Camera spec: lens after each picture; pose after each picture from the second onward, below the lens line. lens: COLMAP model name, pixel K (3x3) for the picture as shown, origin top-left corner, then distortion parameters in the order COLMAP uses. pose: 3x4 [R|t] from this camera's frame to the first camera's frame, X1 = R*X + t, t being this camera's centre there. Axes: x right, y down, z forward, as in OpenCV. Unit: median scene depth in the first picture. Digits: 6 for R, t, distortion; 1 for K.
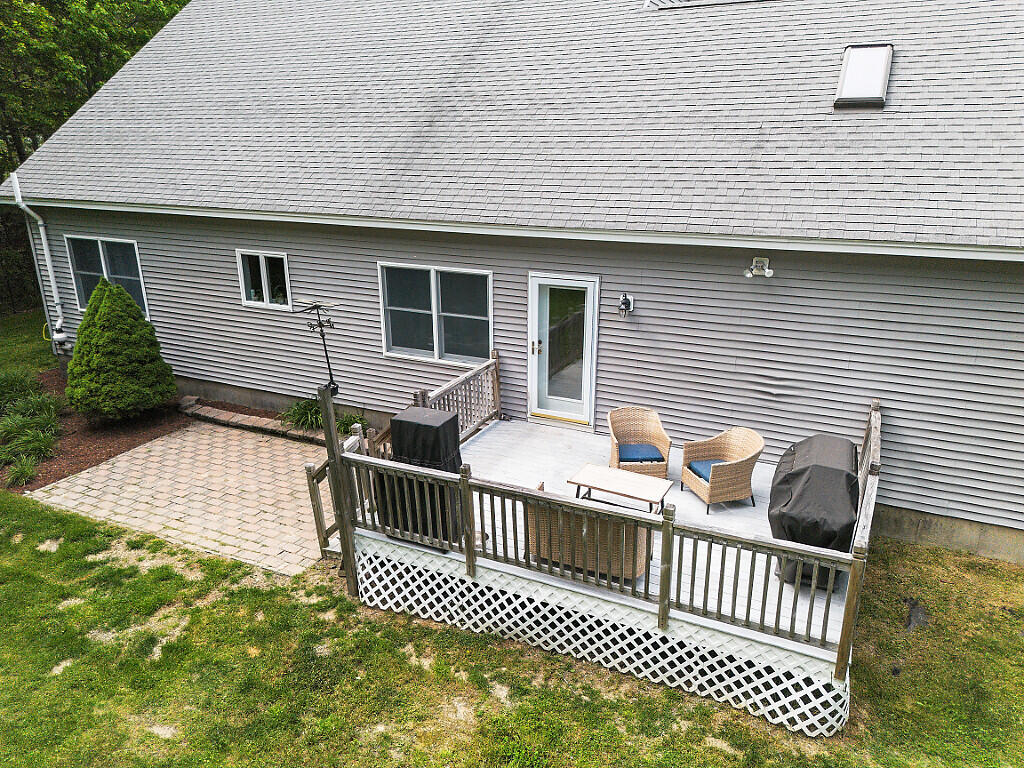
lens RADIAL K [[722.3, 0, 512.0], [0, 722.3, 384.0], [0, 0, 1]] dist [0.076873, -0.076872]
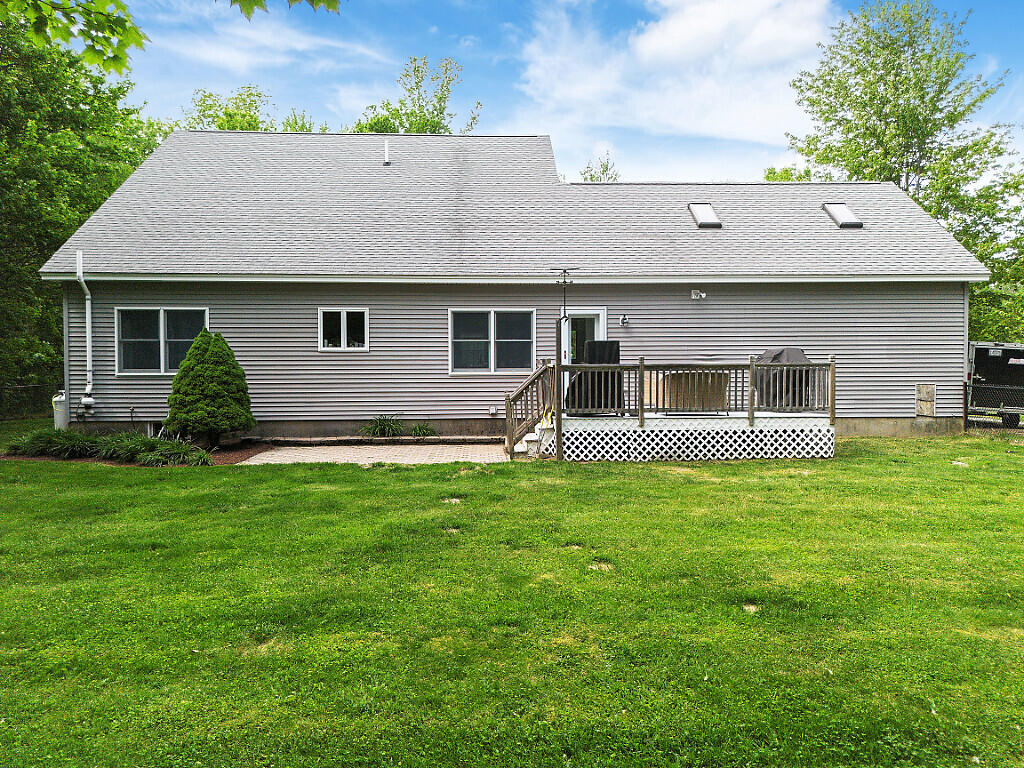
lens RADIAL K [[722.3, 0, 512.0], [0, 722.3, 384.0], [0, 0, 1]] dist [0.076873, -0.076872]
pose [[0.887040, -0.008002, 0.461623, -0.794234], [0.147853, 0.952117, -0.267605, 0.410599], [-0.437377, 0.305629, 0.845749, -0.260282]]
